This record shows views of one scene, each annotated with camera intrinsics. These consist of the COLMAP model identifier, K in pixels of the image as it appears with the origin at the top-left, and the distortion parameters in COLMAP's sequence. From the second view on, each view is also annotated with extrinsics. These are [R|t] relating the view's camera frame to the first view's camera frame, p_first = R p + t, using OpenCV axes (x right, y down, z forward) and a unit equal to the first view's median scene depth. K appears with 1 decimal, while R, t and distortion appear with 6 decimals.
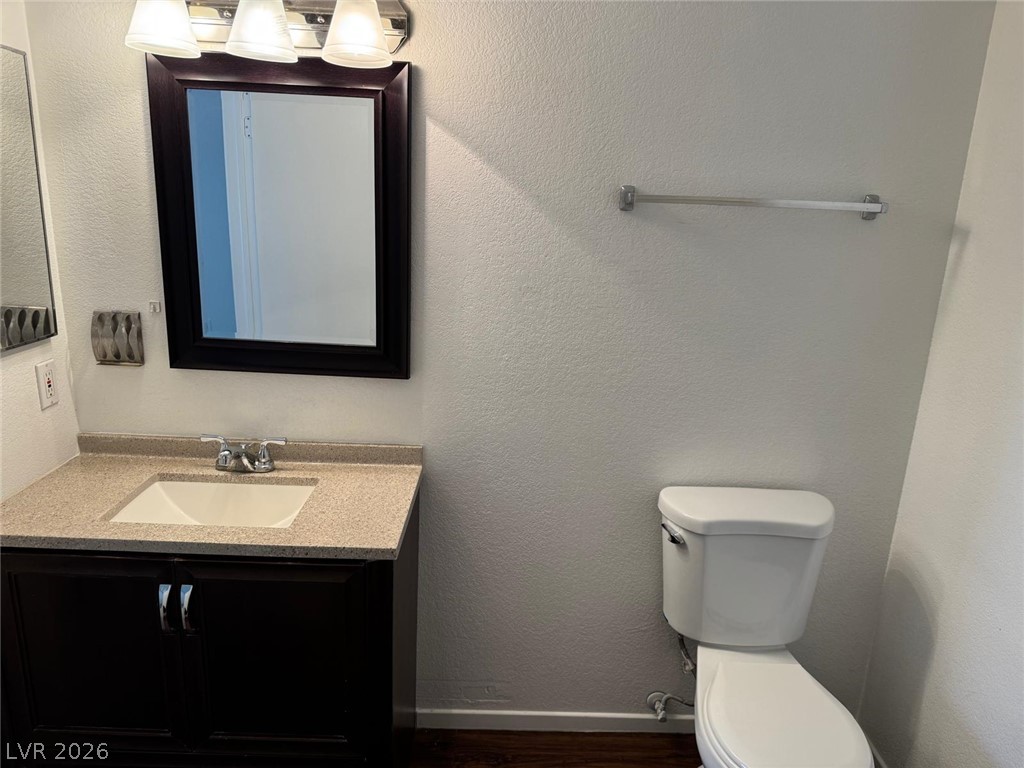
lens RADIAL K [[724.6, 0, 512.0], [0, 724.6, 384.0], [0, 0, 1]] dist [-0.003727, -0.004641]
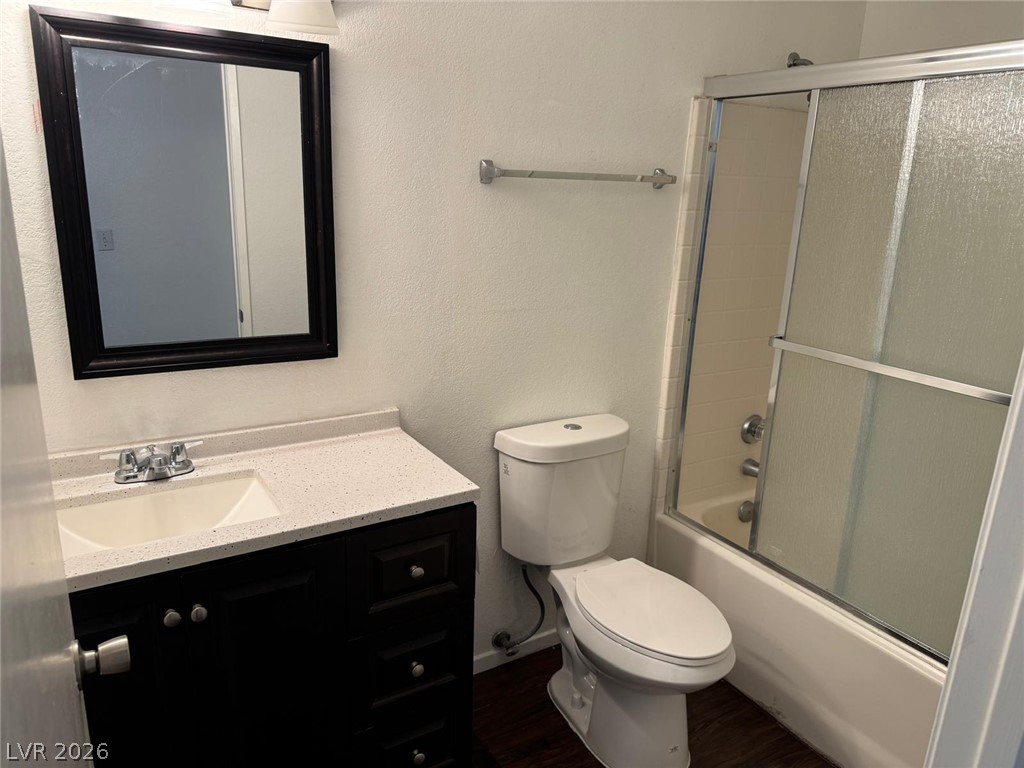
lens RADIAL K [[724.6, 0, 512.0], [0, 724.6, 384.0], [0, 0, 1]] dist [-0.003727, -0.004641]
pose [[0.896567, -0.130866, 0.423133, -0.353381], [0.115750, 0.991382, 0.061353, -0.002996], [-0.427515, -0.006029, 0.903988, -0.014091]]
